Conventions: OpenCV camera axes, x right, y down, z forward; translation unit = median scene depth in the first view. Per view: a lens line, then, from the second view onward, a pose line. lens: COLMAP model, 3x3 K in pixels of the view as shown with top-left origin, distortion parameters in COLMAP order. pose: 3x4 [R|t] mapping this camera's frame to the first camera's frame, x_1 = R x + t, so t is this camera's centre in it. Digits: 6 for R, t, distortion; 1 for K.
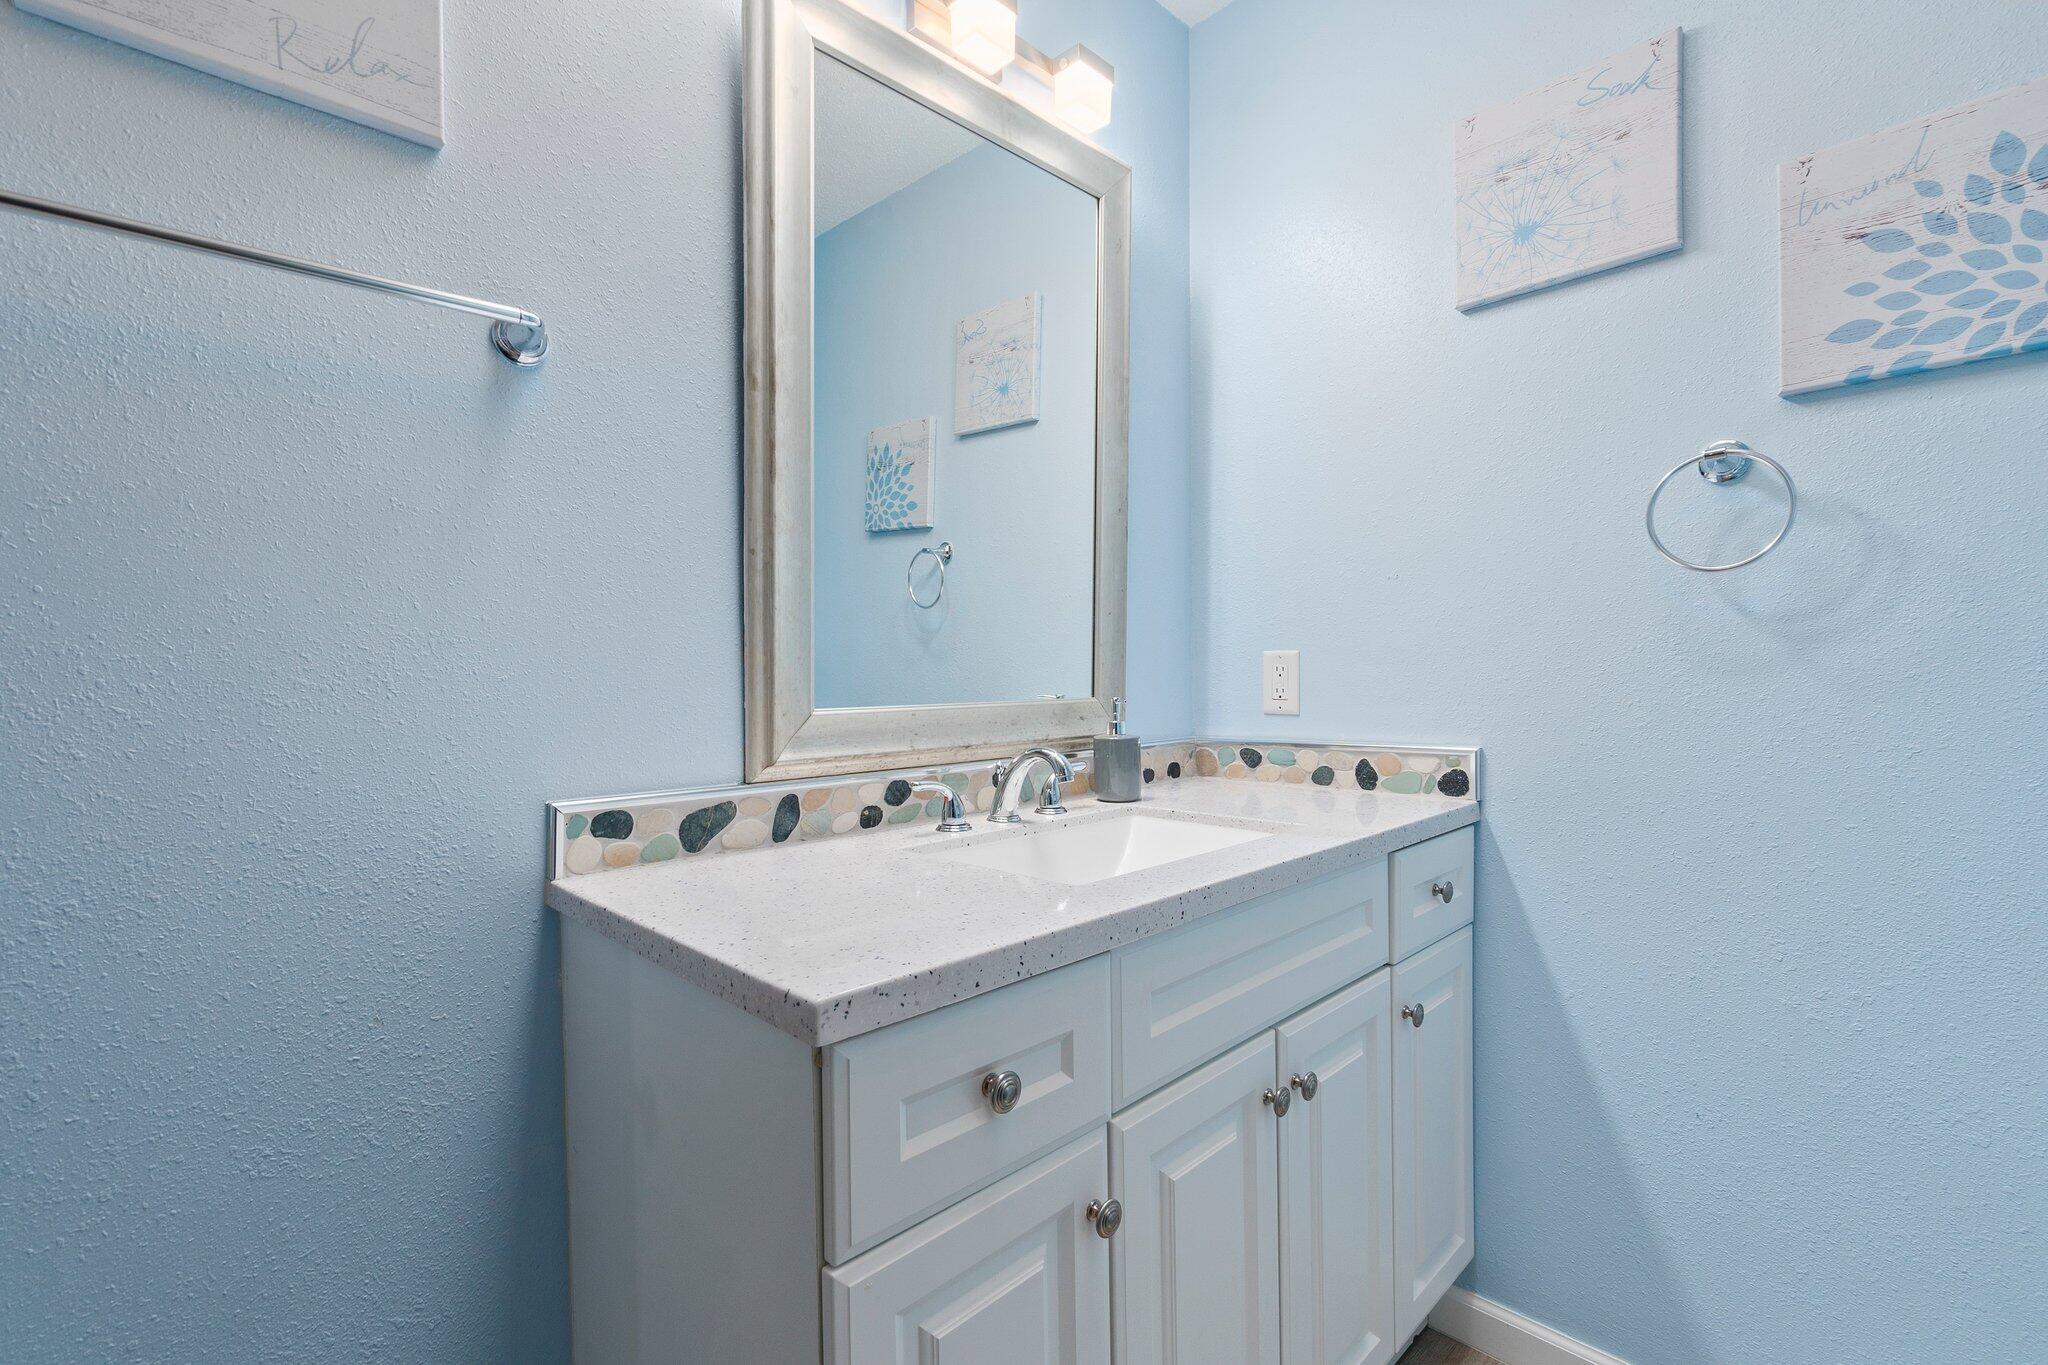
lens RADIAL K [[881.4, 0, 1026.7], [0, 881.4, 688.3], [0, 0, 1]] dist [-0.004180, -0.000089]
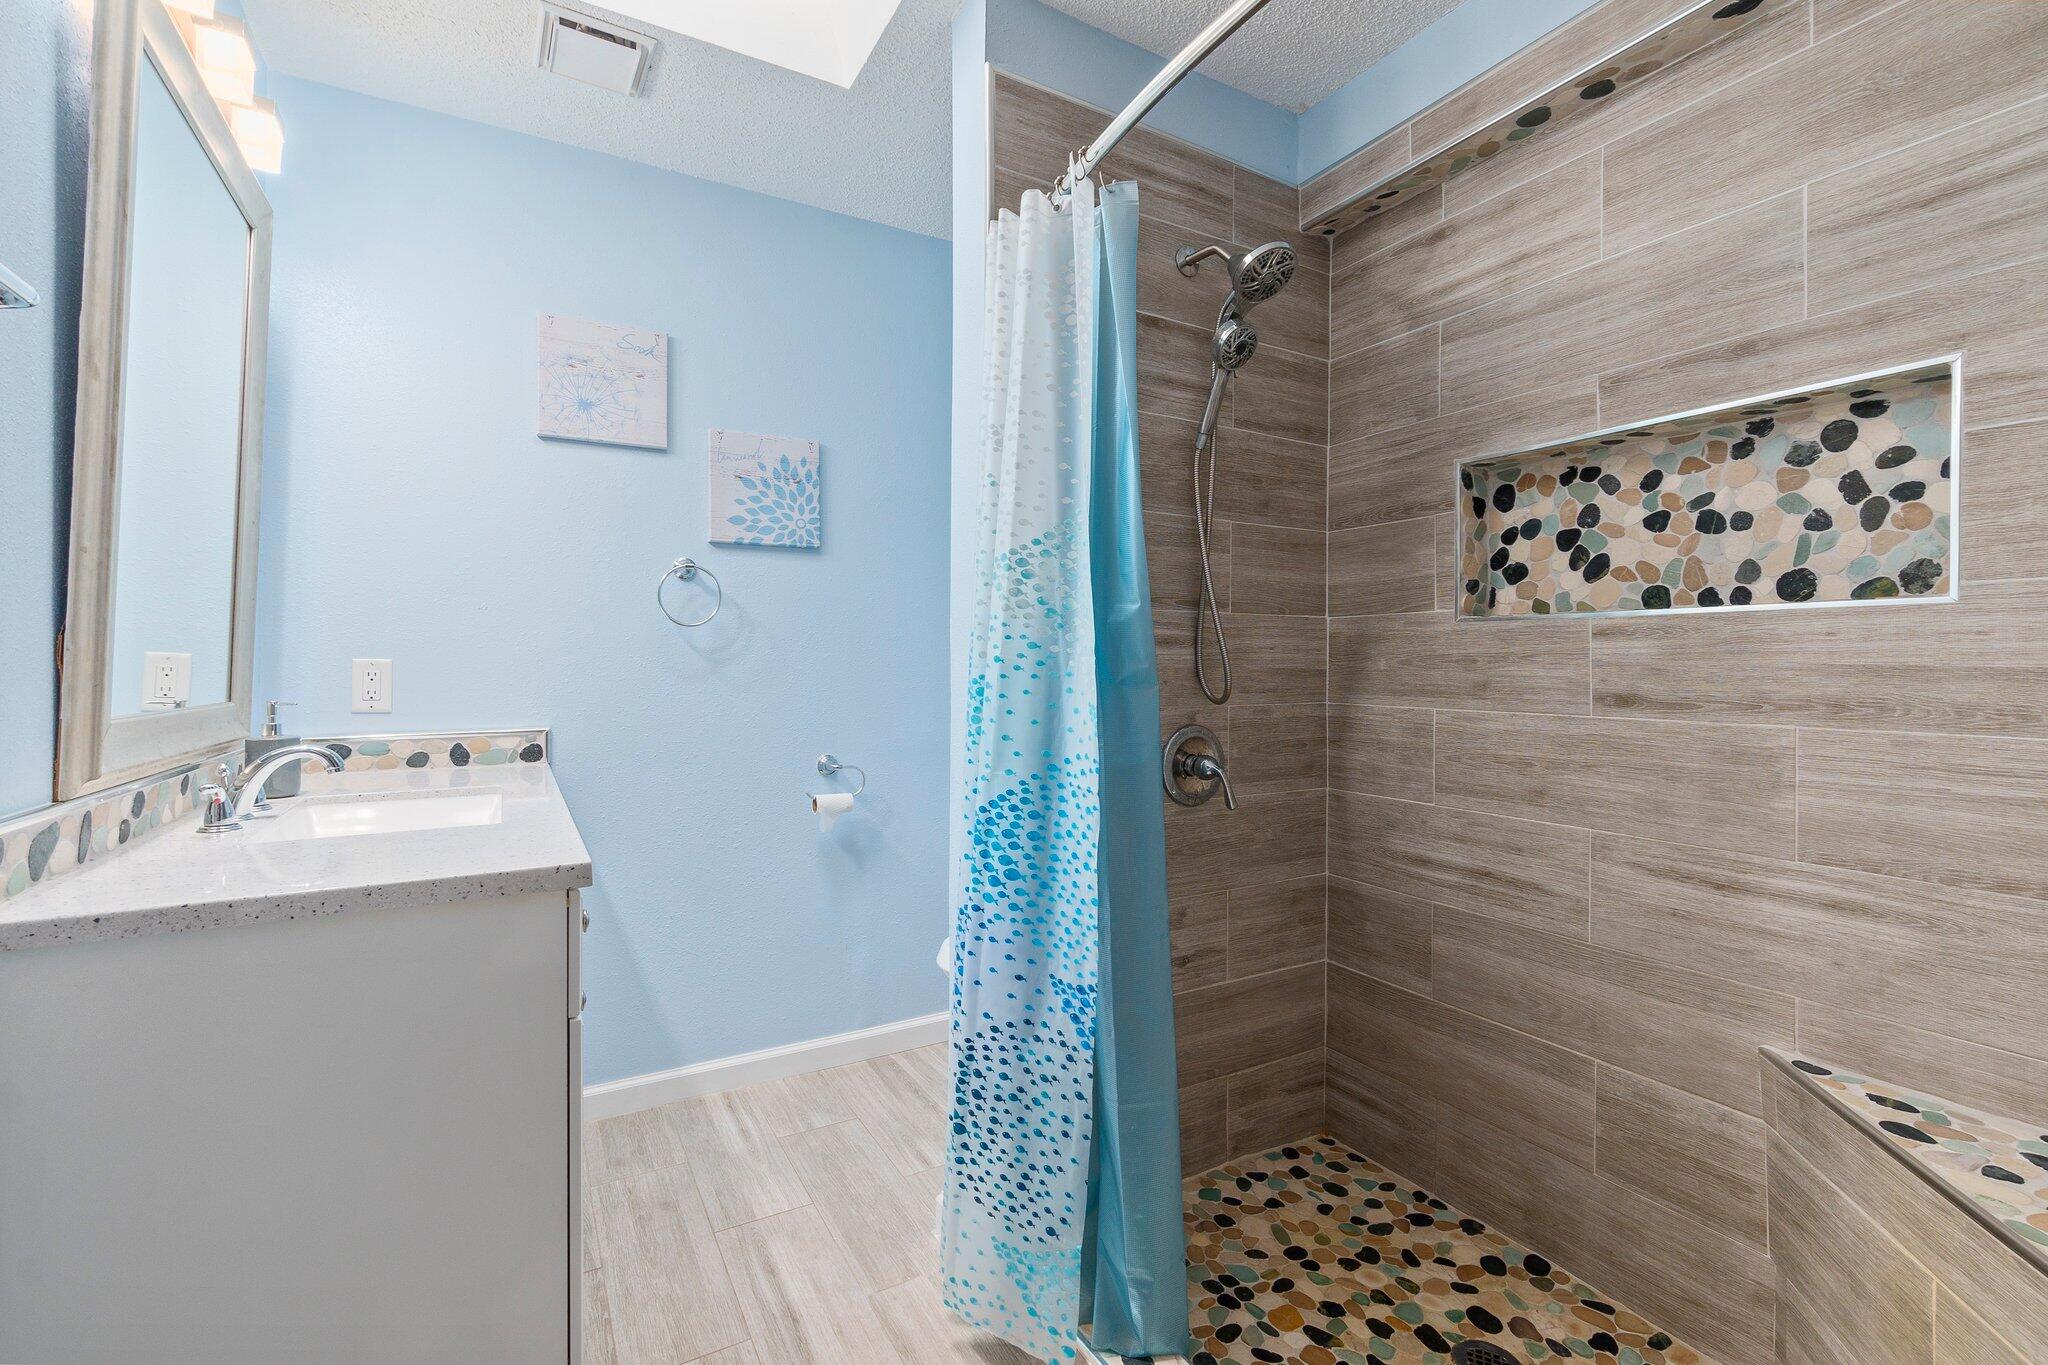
lens RADIAL K [[881.4, 0, 1022.7], [0, 881.4, 670.8], [0, 0, 1]] dist [-0.004180, -0.000089]
pose [[0.246851, 0.006554, 0.969031, -0.898824], [0.010501, 0.999900, -0.009438, -0.008642], [-0.968997, 0.012506, 0.246758, -0.191322]]
